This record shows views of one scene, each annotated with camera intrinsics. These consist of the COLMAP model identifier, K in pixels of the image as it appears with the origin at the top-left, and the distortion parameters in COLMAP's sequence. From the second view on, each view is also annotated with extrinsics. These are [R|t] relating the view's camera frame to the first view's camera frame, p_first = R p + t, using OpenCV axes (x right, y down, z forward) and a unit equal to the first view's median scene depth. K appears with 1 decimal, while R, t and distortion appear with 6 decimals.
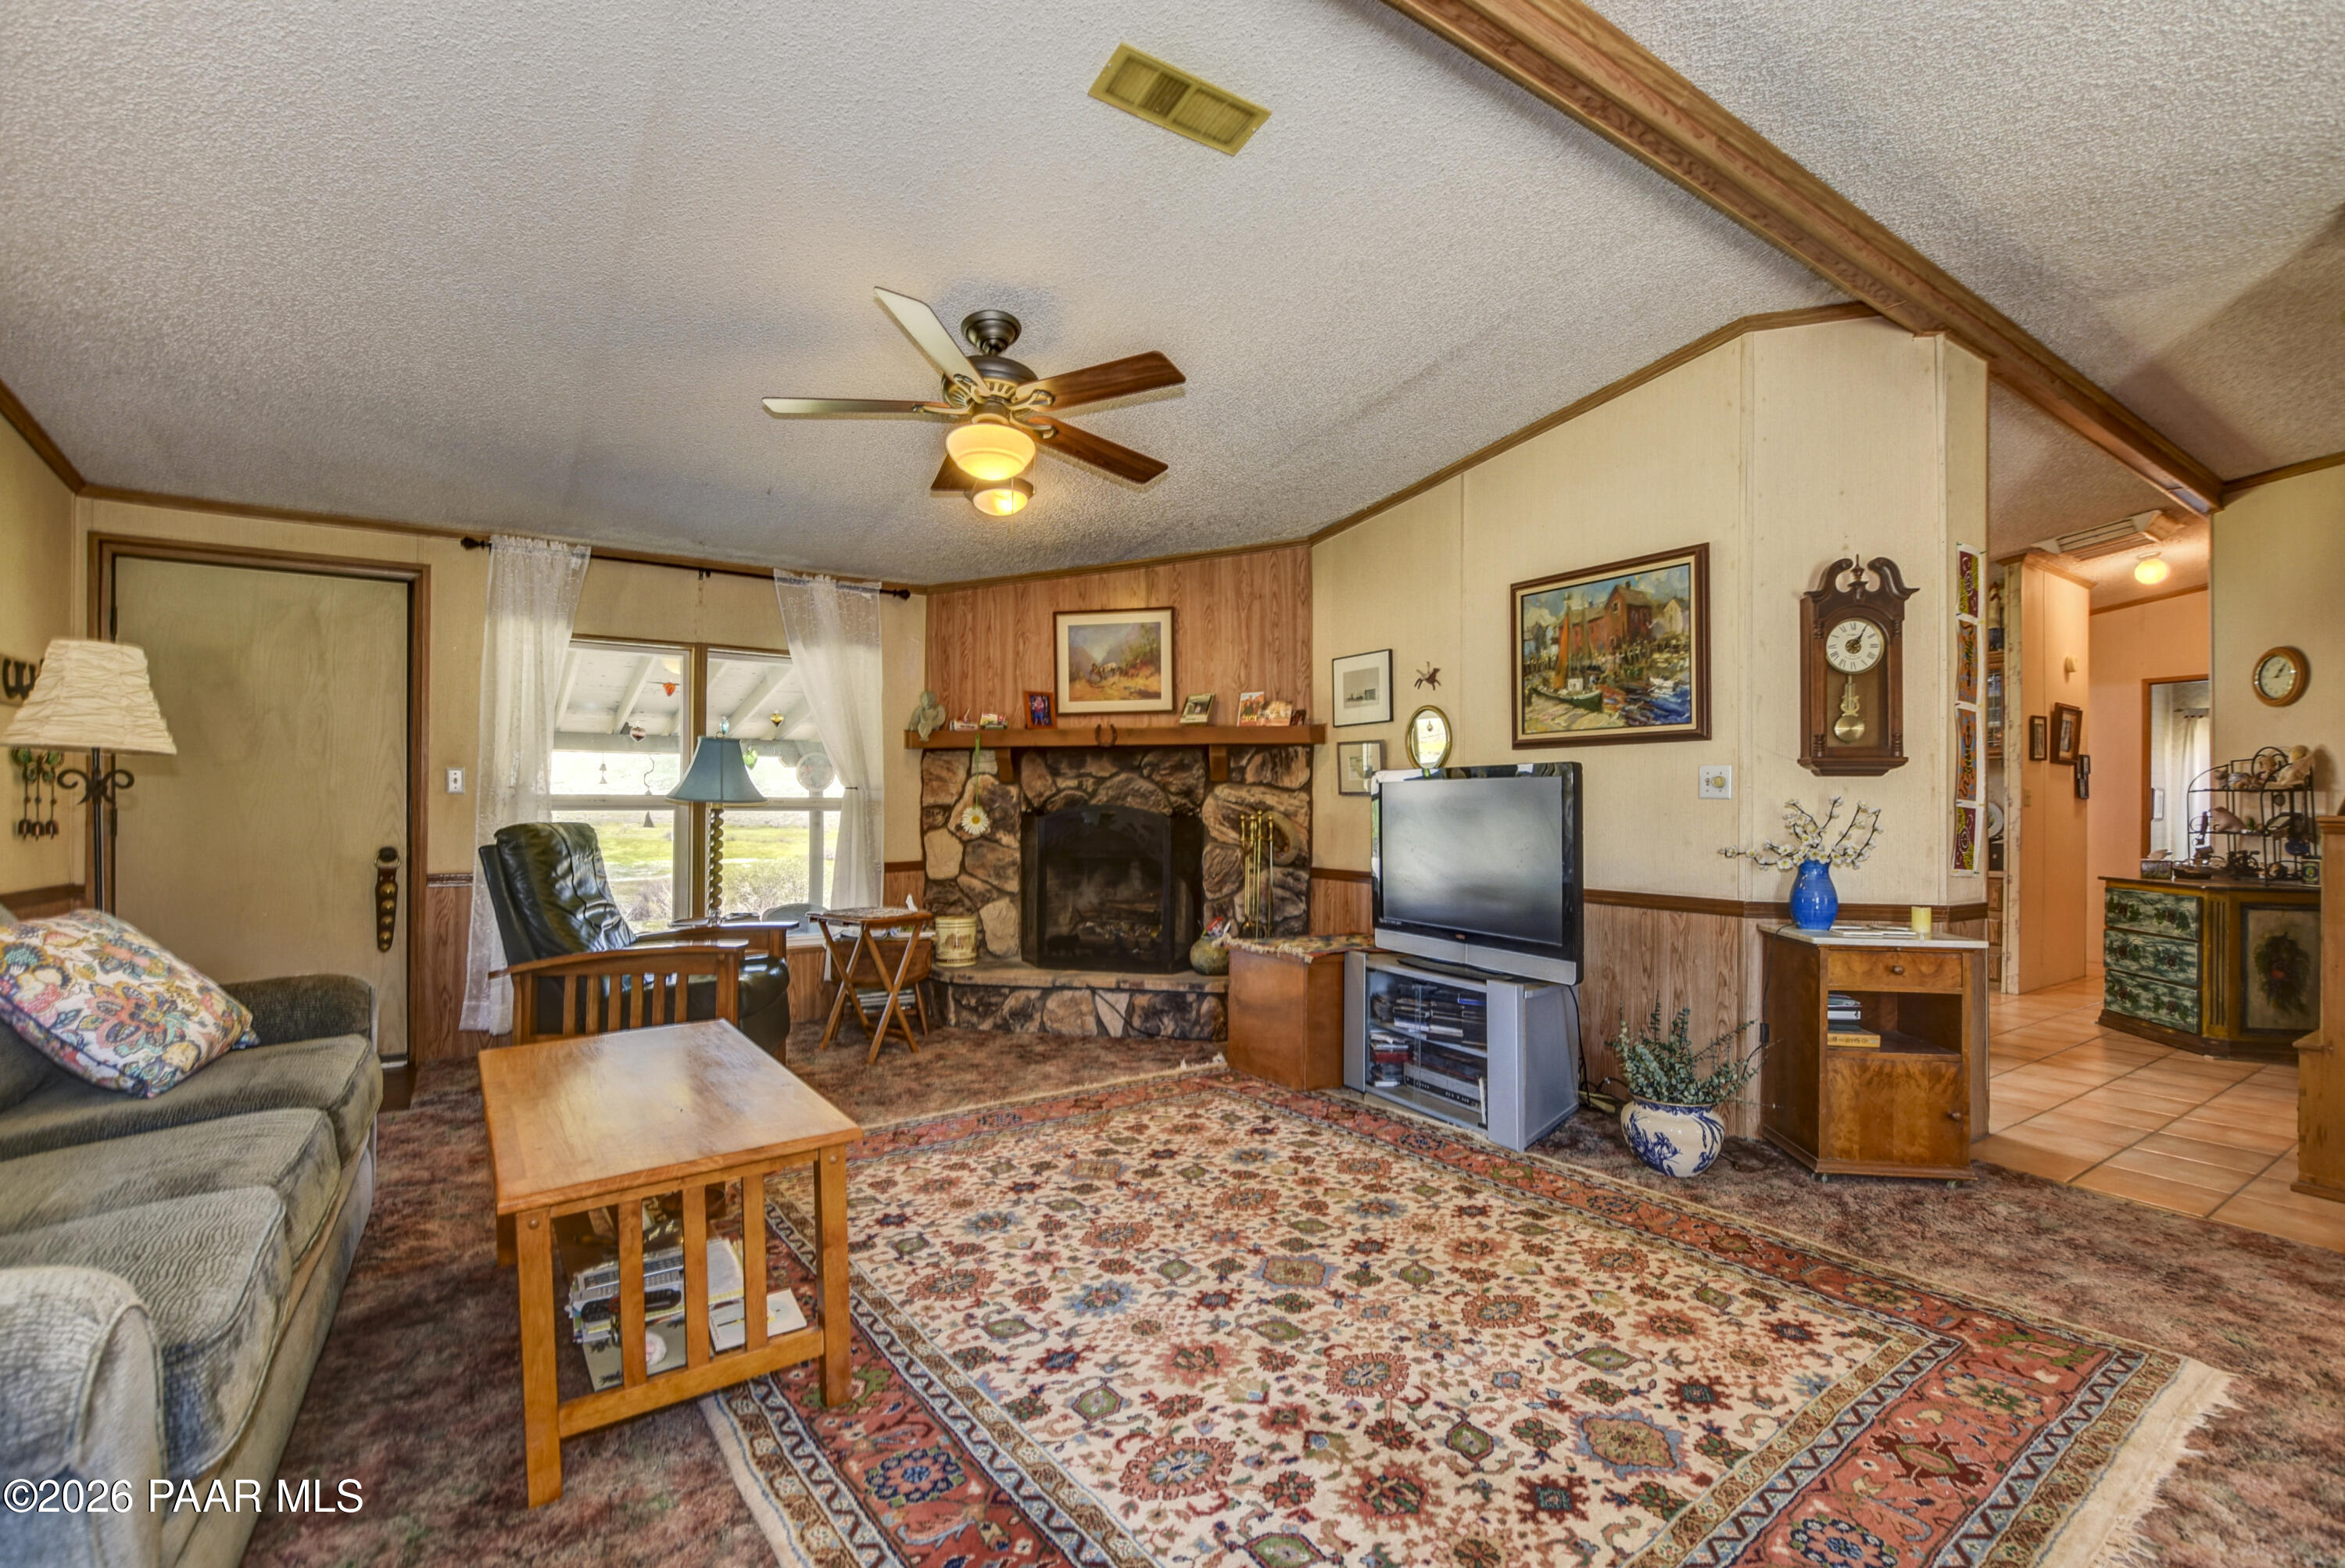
lens RADIAL K [[1037.4, 0, 1164.1], [0, 1037.4, 796.2], [0, 0, 1]] dist [-0.017254, -0.000137]
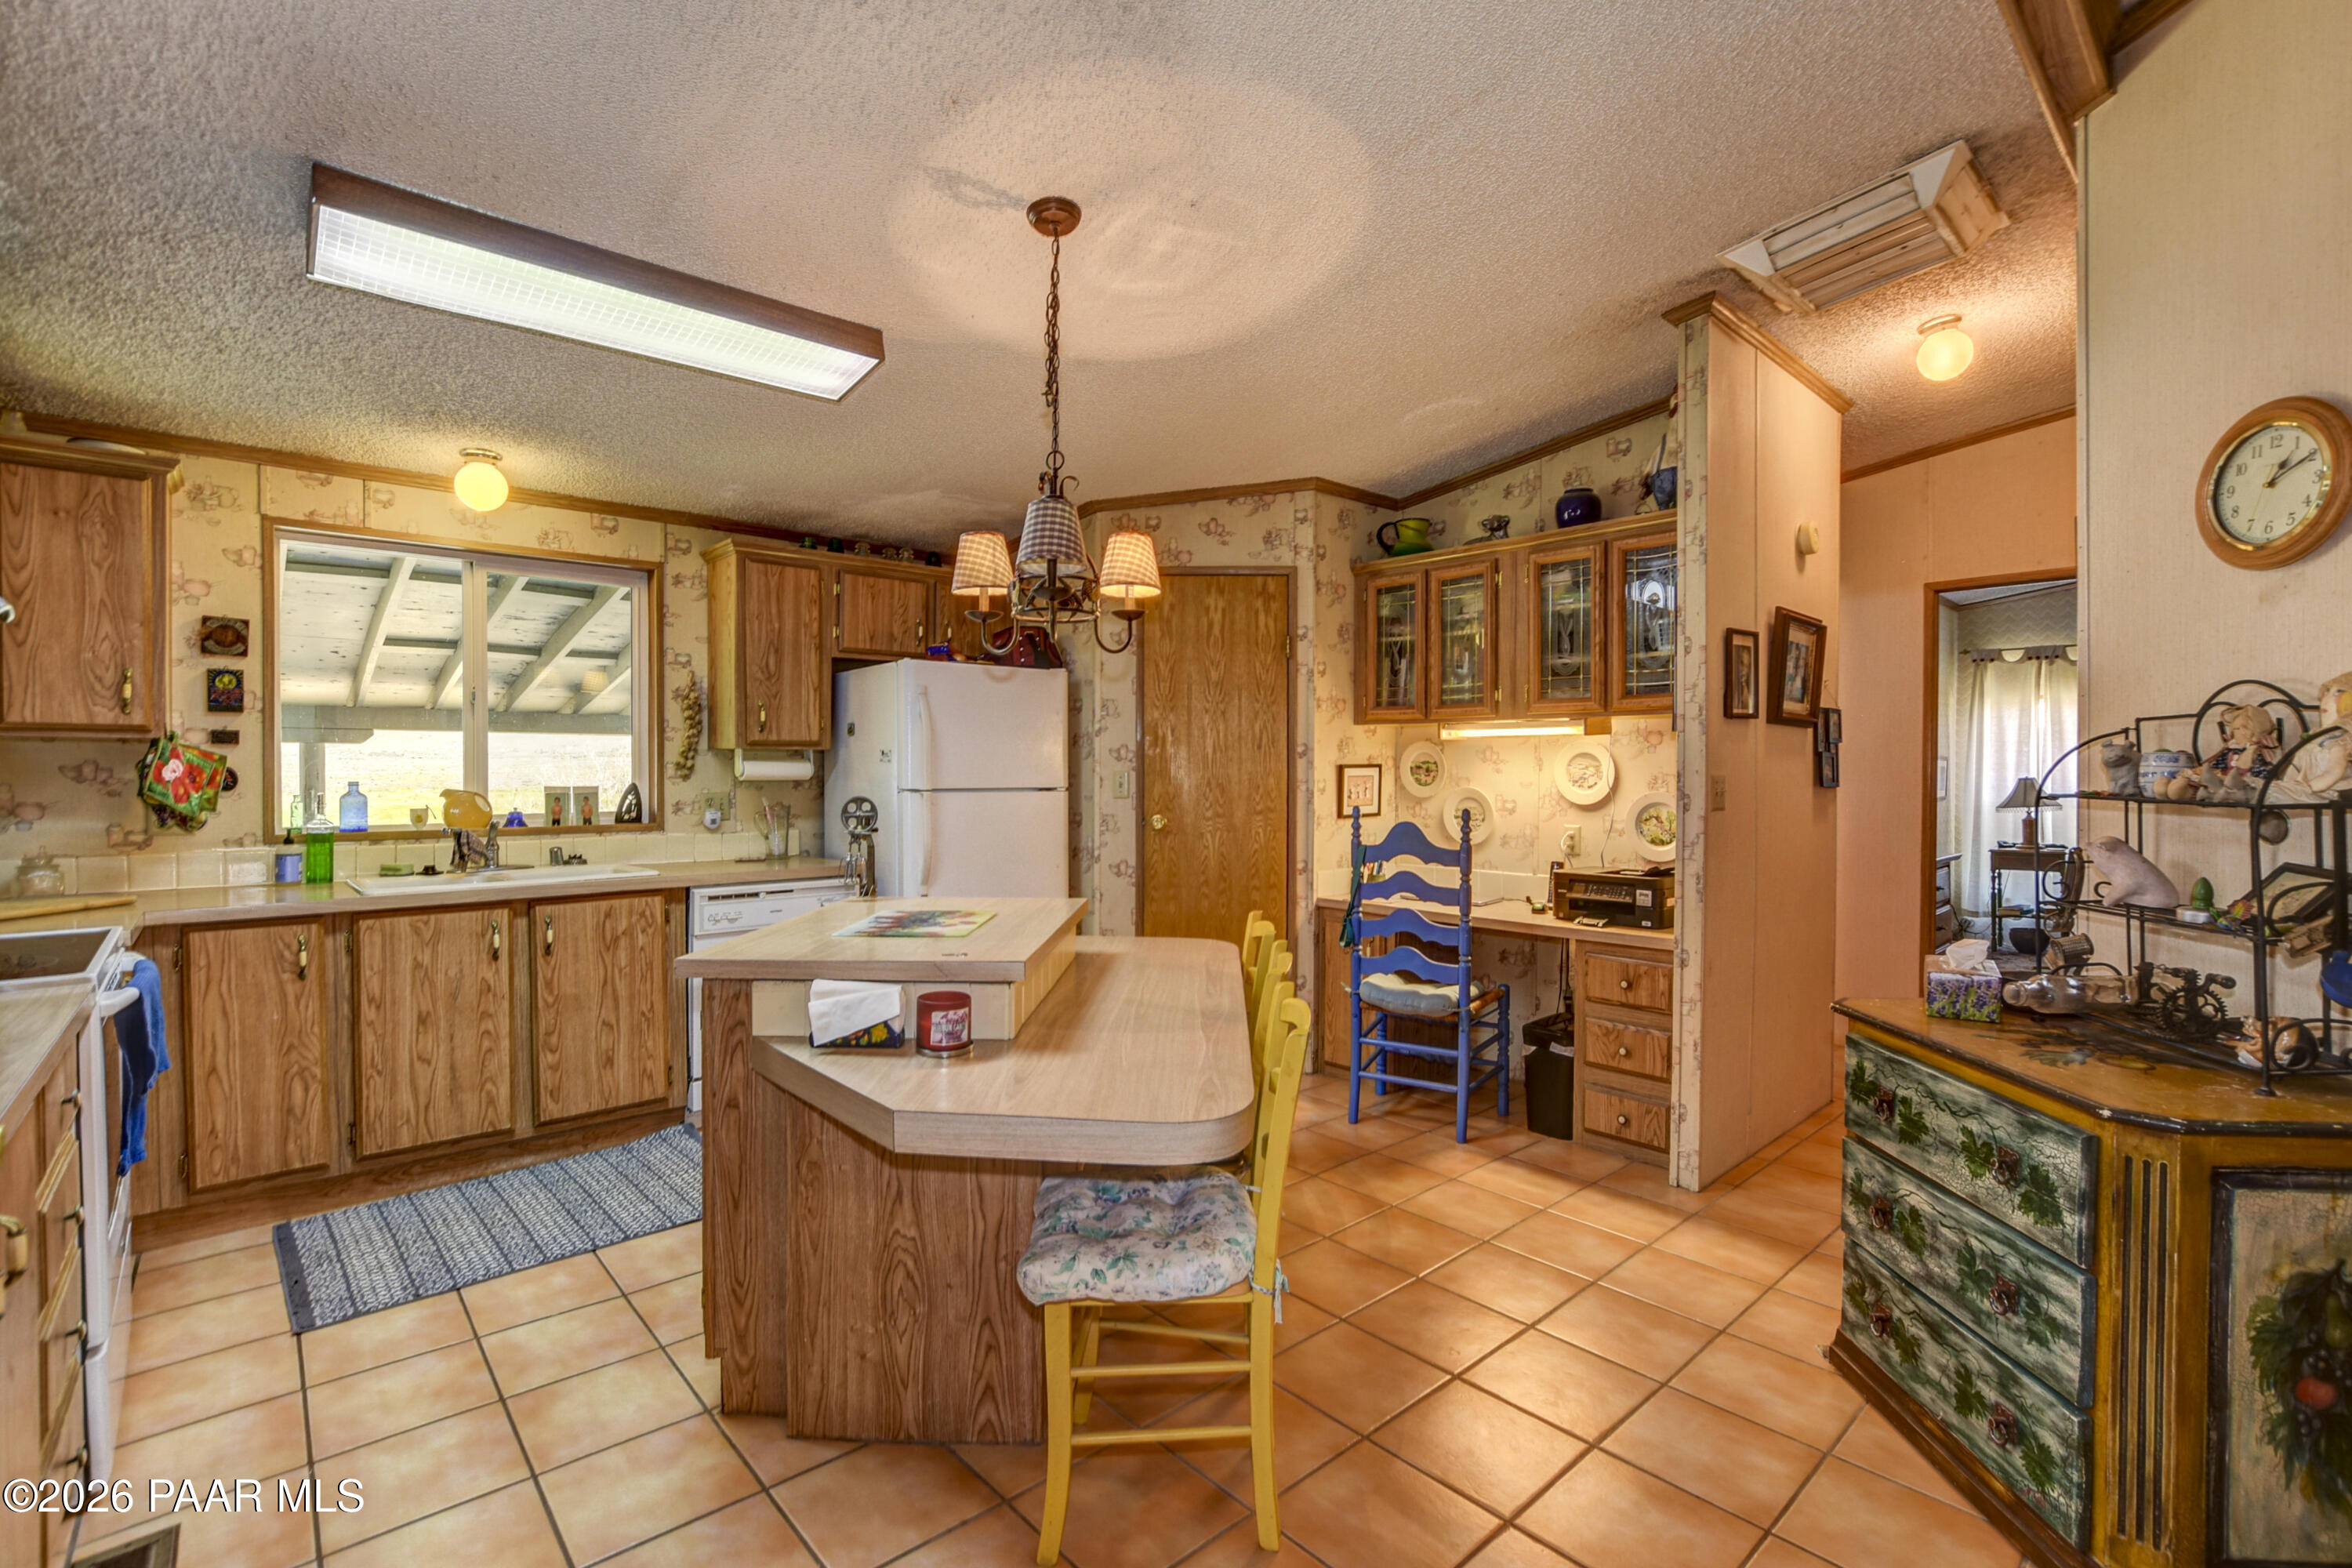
lens RADIAL K [[1047.3, 0, 1183.0], [0, 1047.3, 774.1], [0, 0, 1]] dist [-0.019111, 0.001158]
pose [[0.988855, -0.010175, 0.148536, 0.637793], [0.007627, 0.999814, 0.017713, -0.023763], [-0.148689, -0.016382, 0.988748, 0.673469]]
